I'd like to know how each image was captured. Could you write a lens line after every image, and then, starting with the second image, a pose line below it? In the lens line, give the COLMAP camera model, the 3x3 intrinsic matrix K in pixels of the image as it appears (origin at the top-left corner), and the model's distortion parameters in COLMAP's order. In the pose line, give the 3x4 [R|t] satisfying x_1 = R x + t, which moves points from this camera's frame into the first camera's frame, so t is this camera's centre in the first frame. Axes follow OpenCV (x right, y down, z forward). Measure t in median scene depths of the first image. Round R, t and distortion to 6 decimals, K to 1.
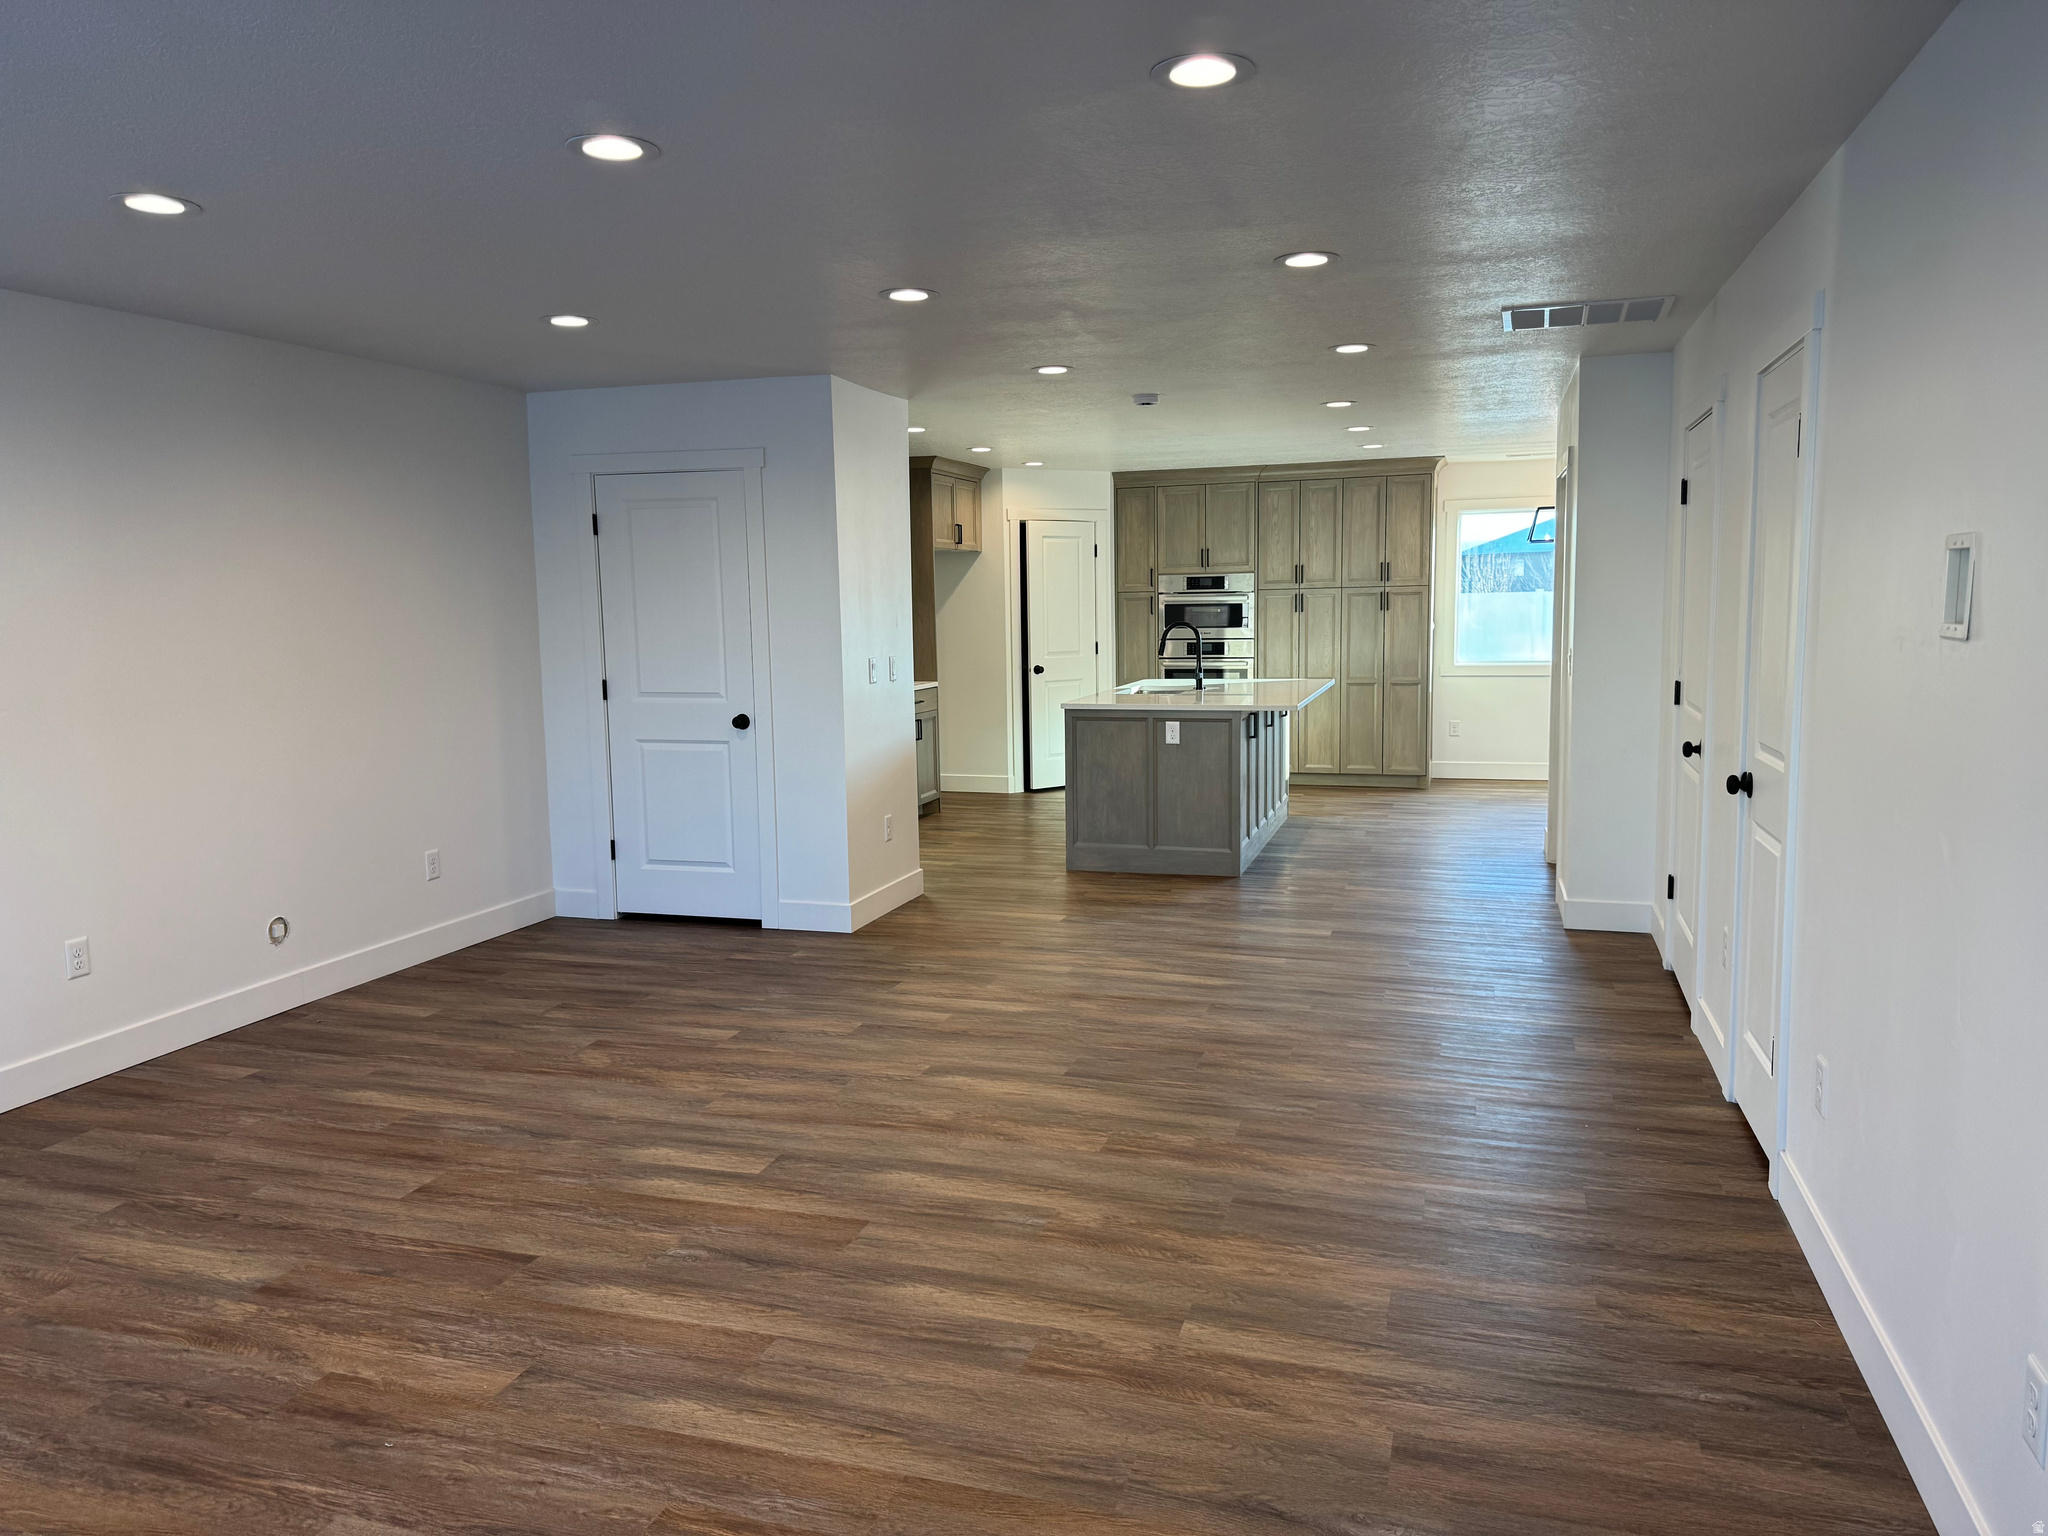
lens RADIAL K [[1439.2, 0, 1024.0], [0, 1439.2, 768.0], [0, 0, 1]] dist [0.106581, -0.133822]
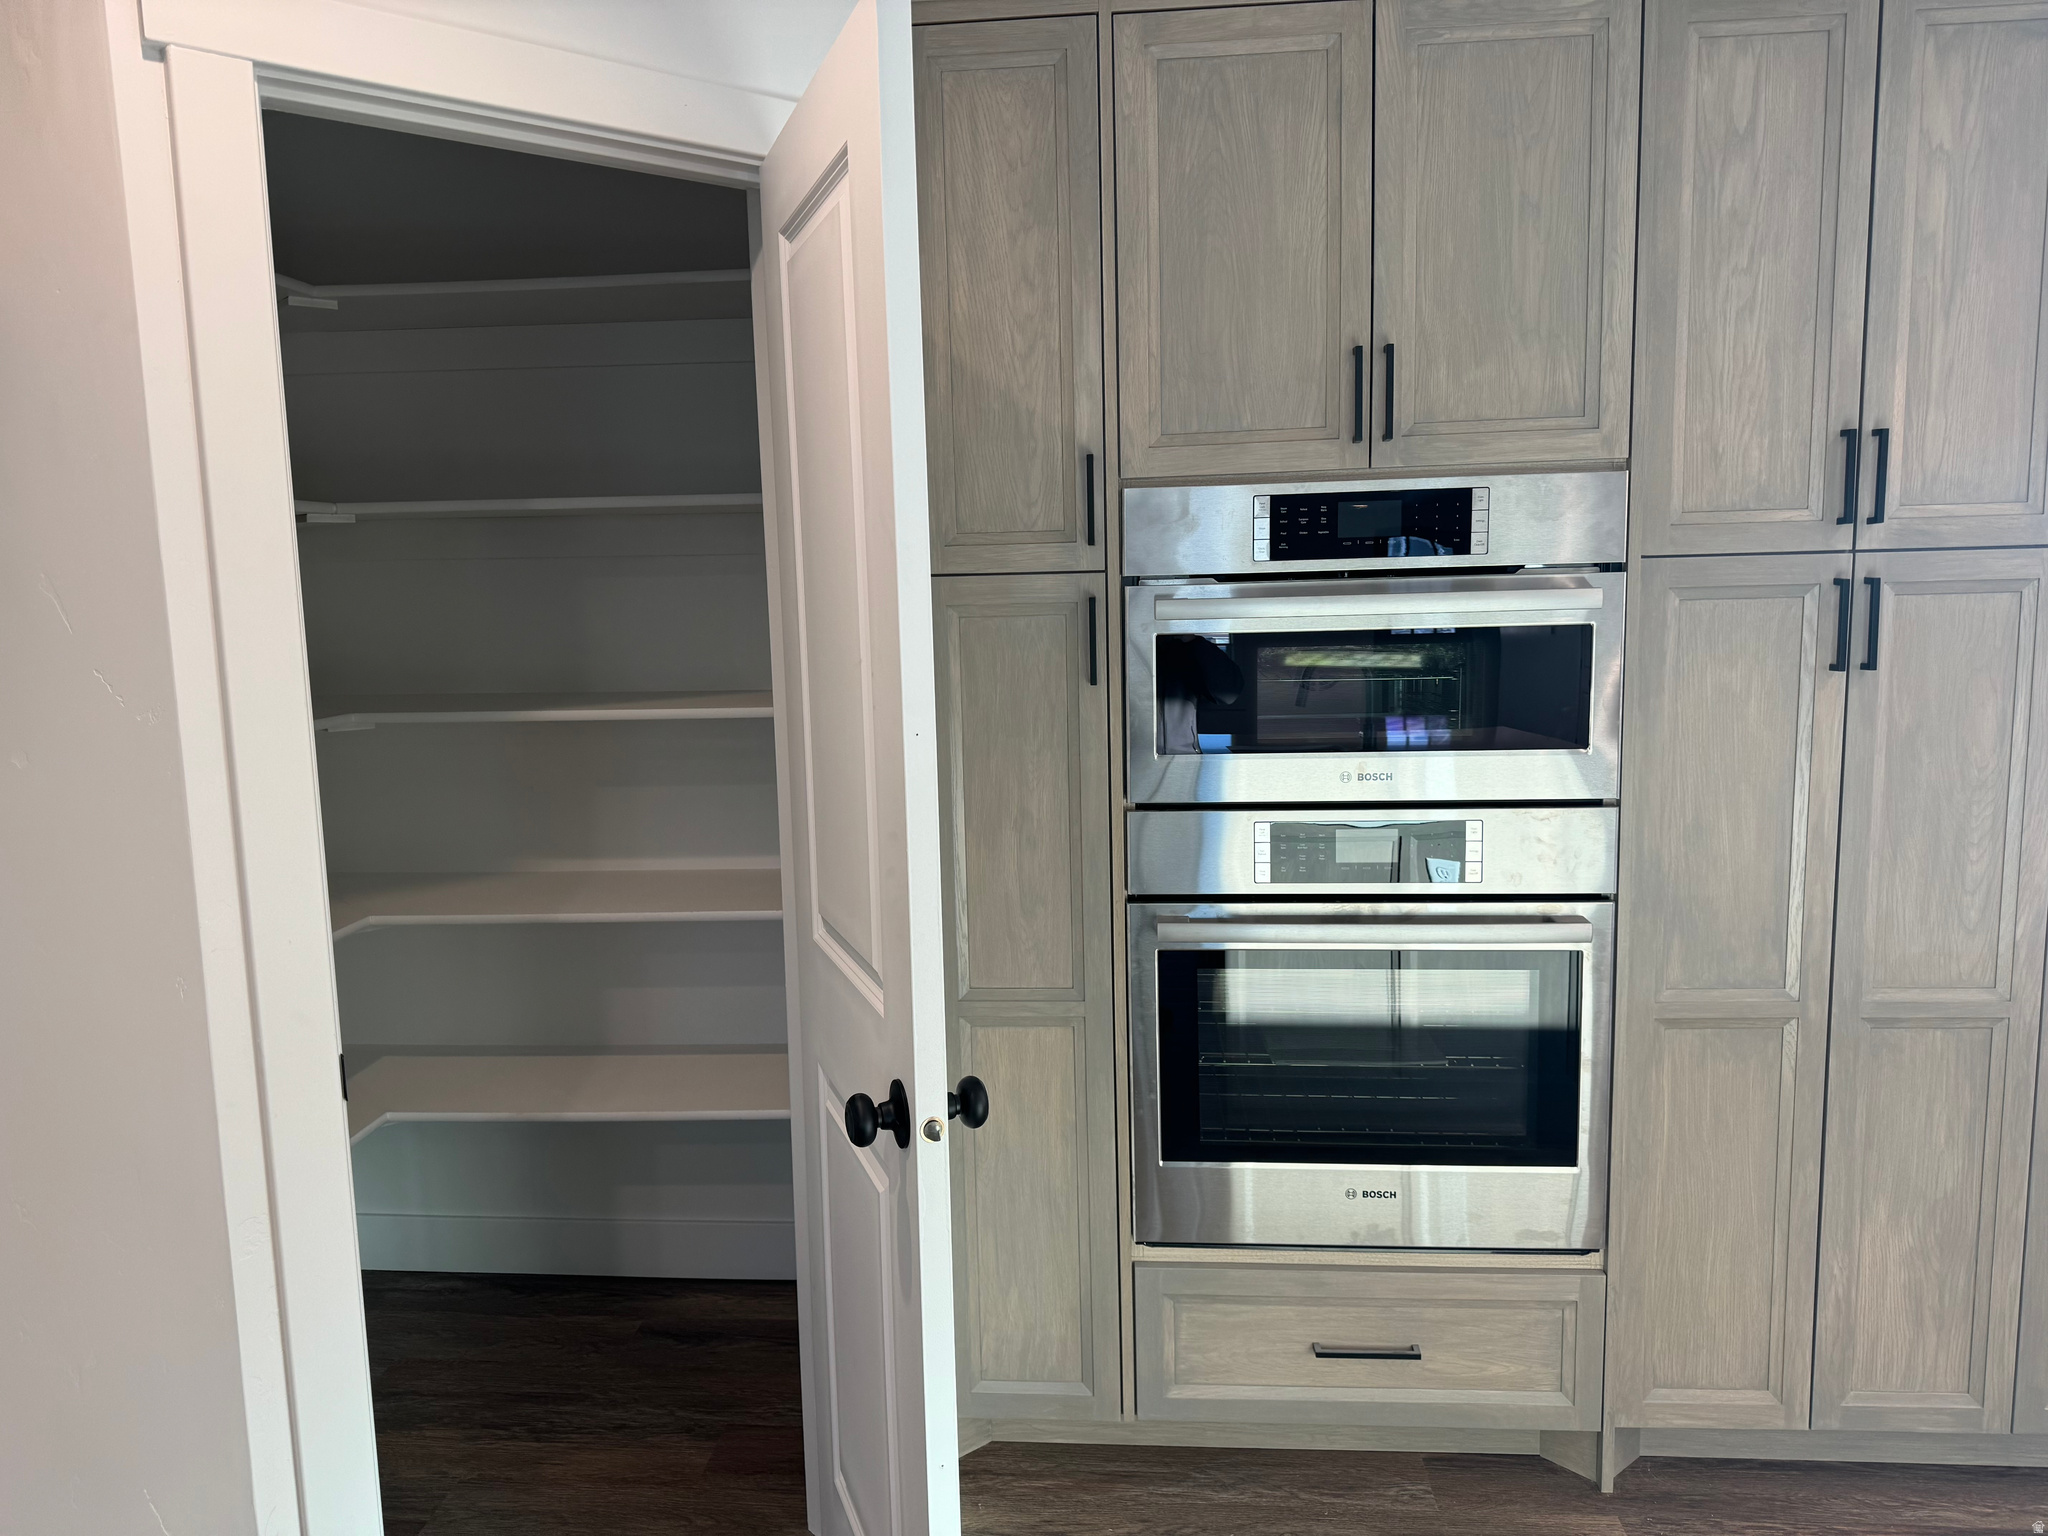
lens RADIAL K [[1381.3, 0, 1024.0], [0, 1381.3, 768.0], [0, 0, 1]] dist [0.001577, 0.000651]
pose [[0.971854, -0.038289, 0.232450, 0.035434], [0.036839, 0.999265, 0.010578, -0.099251], [-0.232684, -0.001717, 0.972551, 0.831019]]
